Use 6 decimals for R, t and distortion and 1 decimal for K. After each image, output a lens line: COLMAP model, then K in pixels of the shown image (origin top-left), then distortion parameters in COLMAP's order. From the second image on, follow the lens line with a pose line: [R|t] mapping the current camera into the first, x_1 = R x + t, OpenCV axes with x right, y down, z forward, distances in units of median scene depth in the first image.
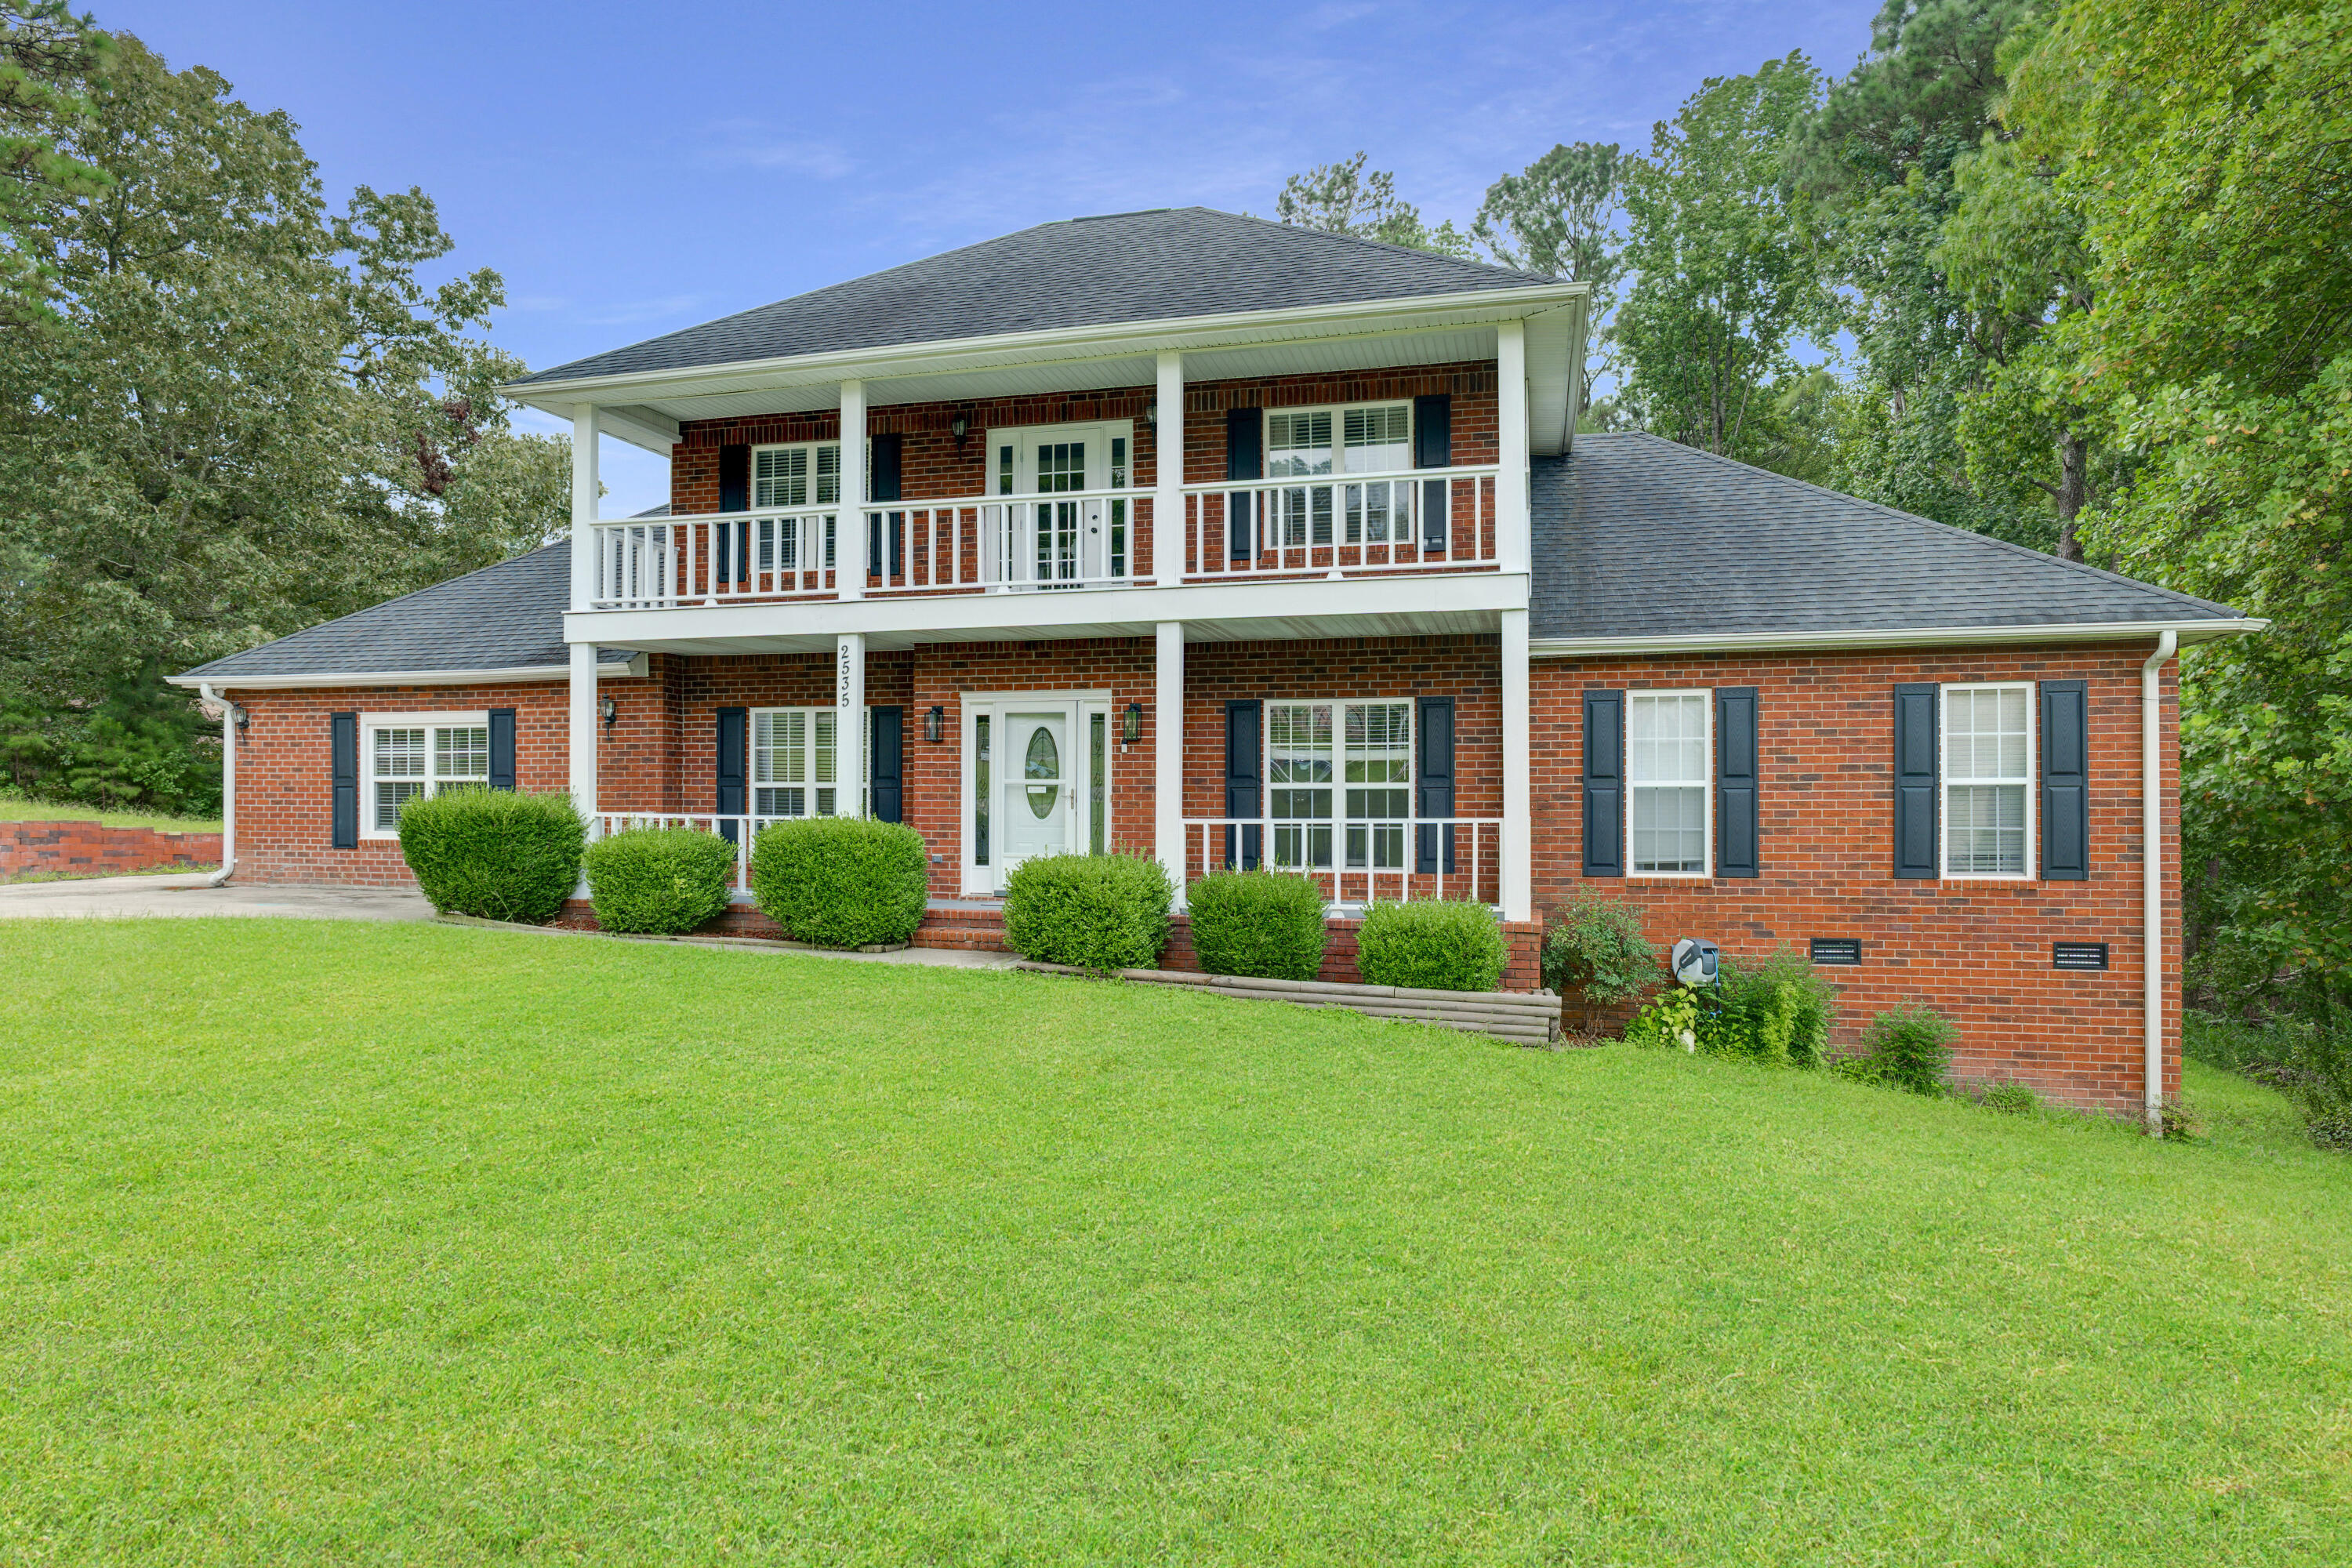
lens RADIAL K [[1459.1, 0, 1143.8], [0, 1459.1, 755.7], [0, 0, 1]] dist [-0.006832, -0.000215]
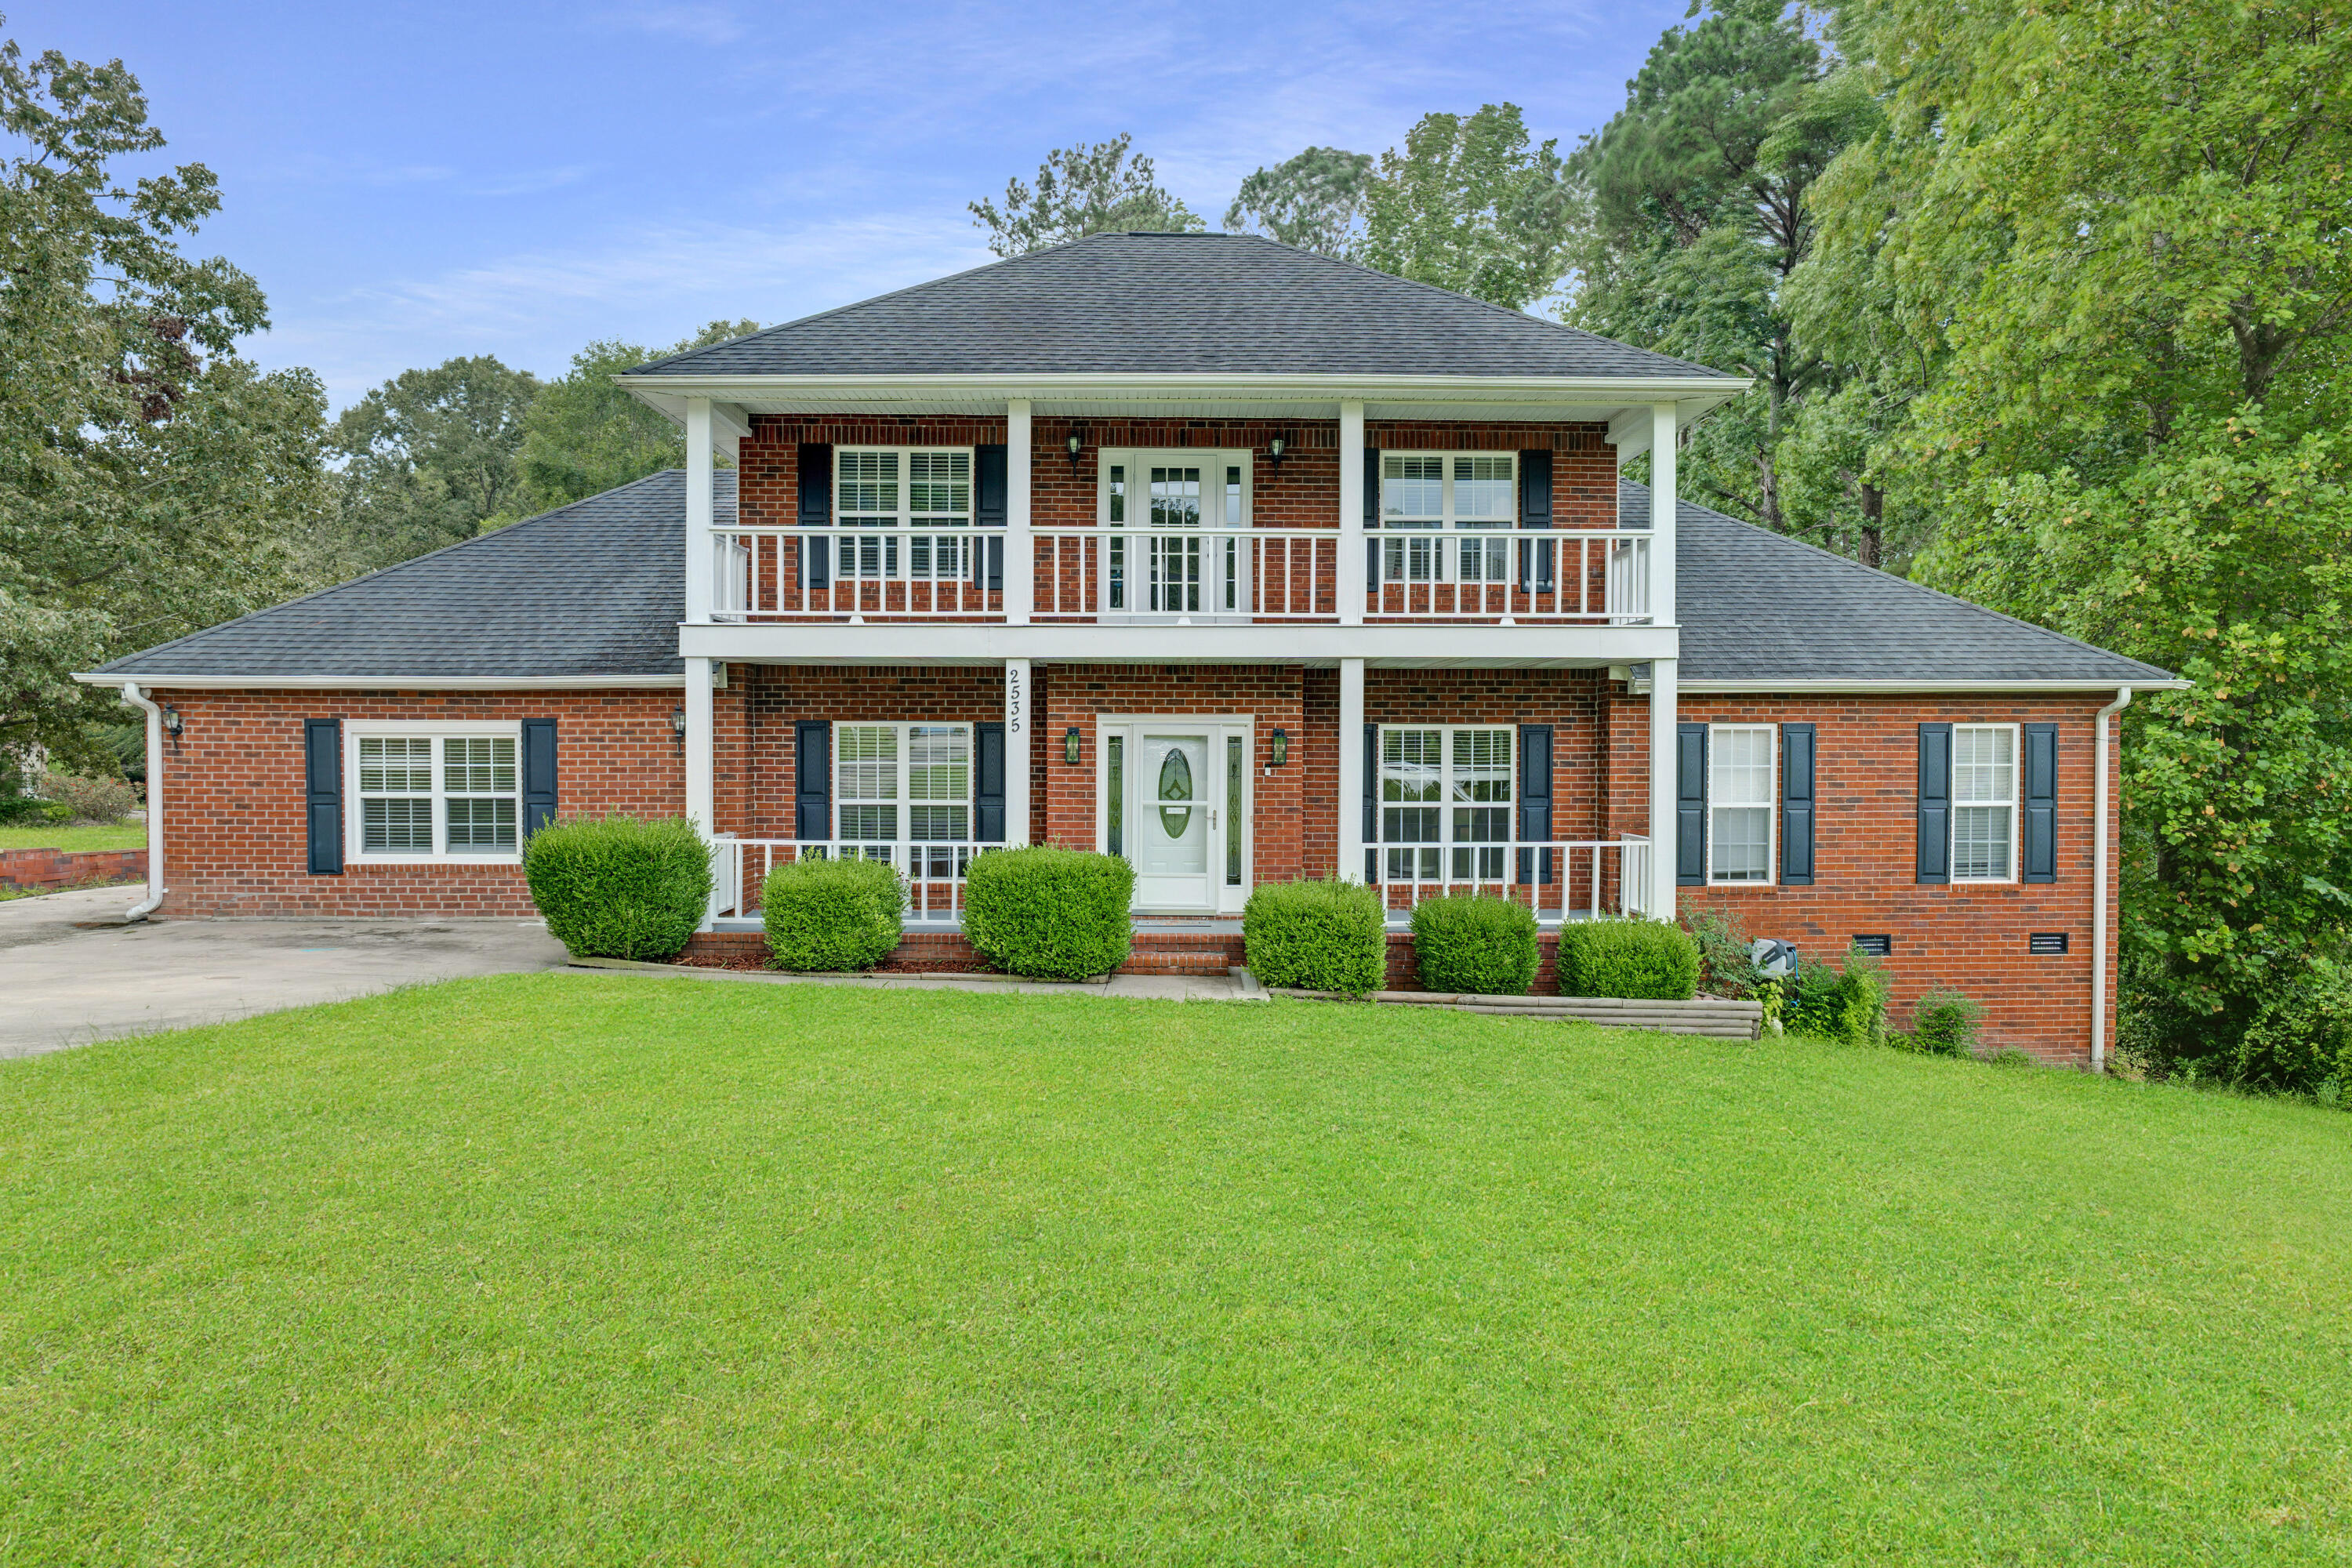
lens RADIAL K [[1459.1, 0, 1143.8], [0, 1459.1, 755.7], [0, 0, 1]] dist [-0.006832, -0.000215]
pose [[0.956702, -0.000884, 0.291069, -0.402954], [-0.009519, 0.999365, 0.034323, -0.051375], [-0.290914, -0.035608, 0.956086, 0.027607]]
